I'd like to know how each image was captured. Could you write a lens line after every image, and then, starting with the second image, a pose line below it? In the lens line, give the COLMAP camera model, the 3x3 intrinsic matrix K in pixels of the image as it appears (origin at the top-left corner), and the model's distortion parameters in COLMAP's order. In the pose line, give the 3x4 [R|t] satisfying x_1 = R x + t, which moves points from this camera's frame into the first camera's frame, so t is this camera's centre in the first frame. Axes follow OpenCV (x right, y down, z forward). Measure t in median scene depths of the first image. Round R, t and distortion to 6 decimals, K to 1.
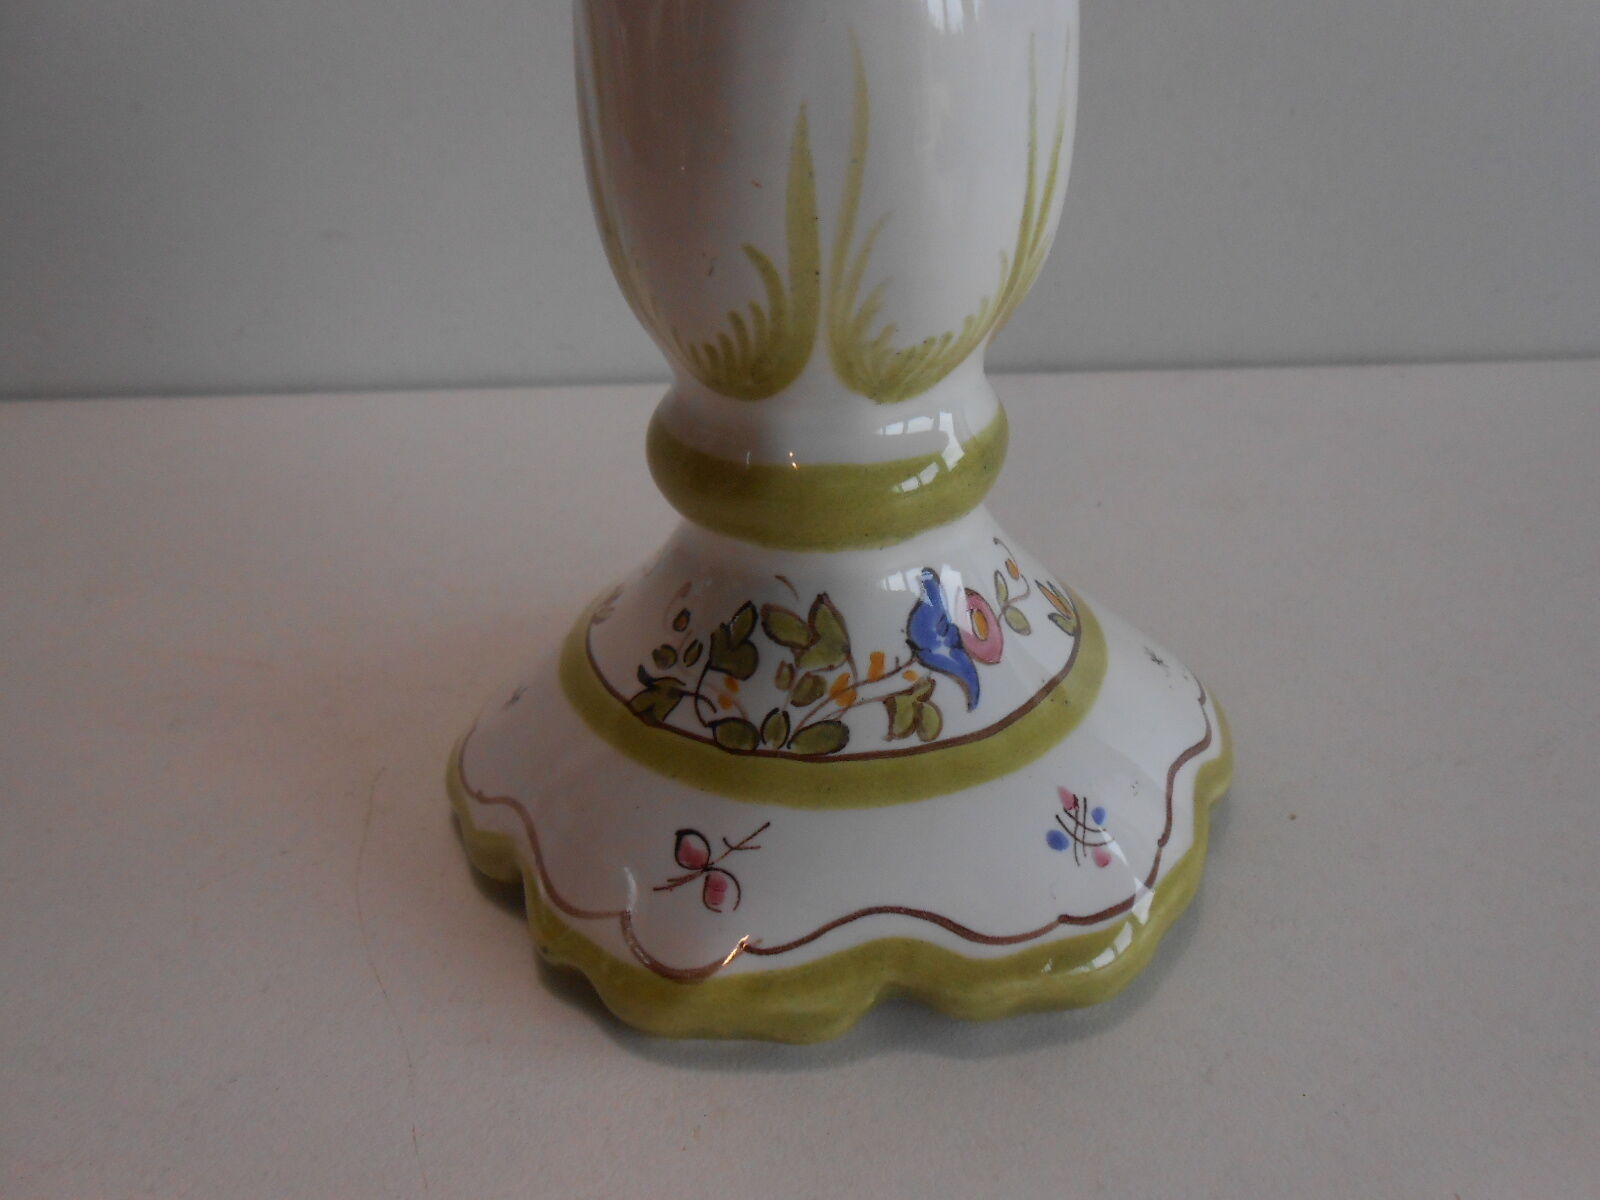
lens RADIAL K [[1339.9, 0, 800.0], [0, 1339.9, 600.0], [0, 0, 1]] dist [0.009275, 0.006428]
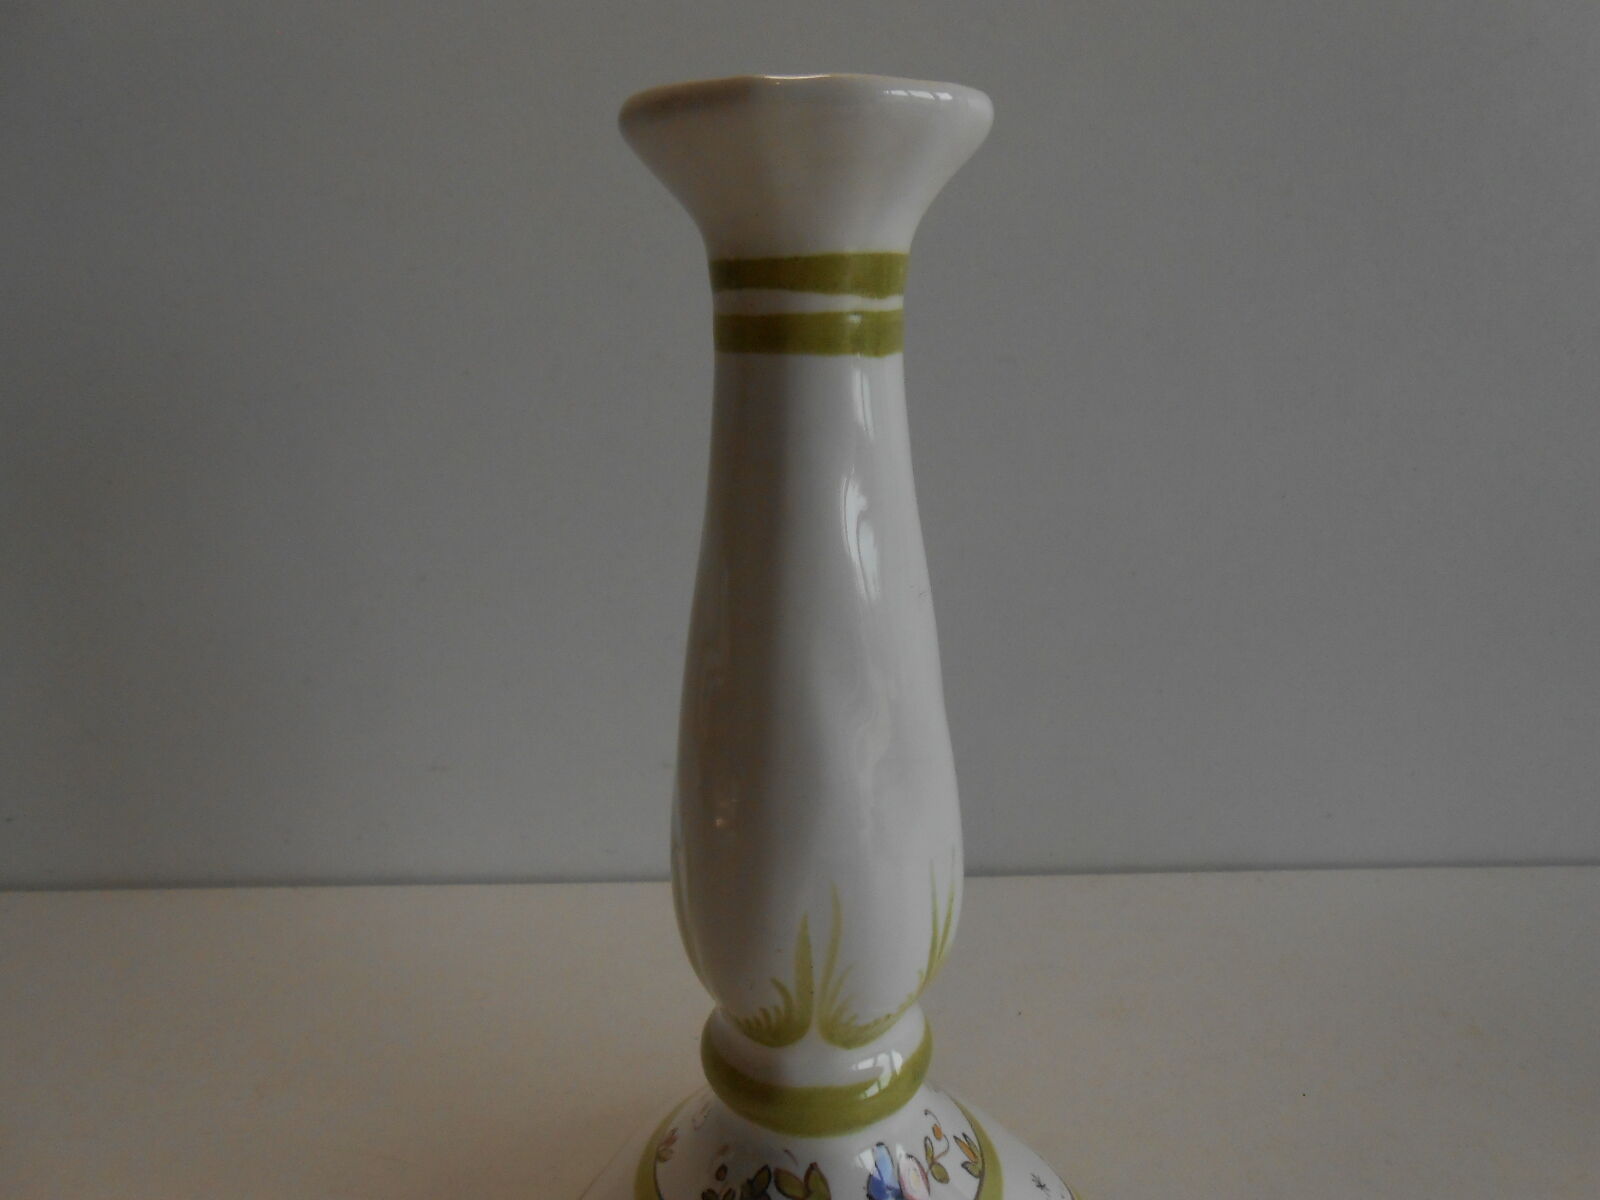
lens RADIAL K [[1339.9, 0, 800.0], [0, 1339.9, 600.0], [0, 0, 1]] dist [0.009275, 0.006428]
pose [[0.999886, 0.011283, 0.010054, -0.022081], [-0.008574, 0.971369, -0.237423, -0.271664], [-0.012445, 0.237309, 0.971354, -0.688505]]
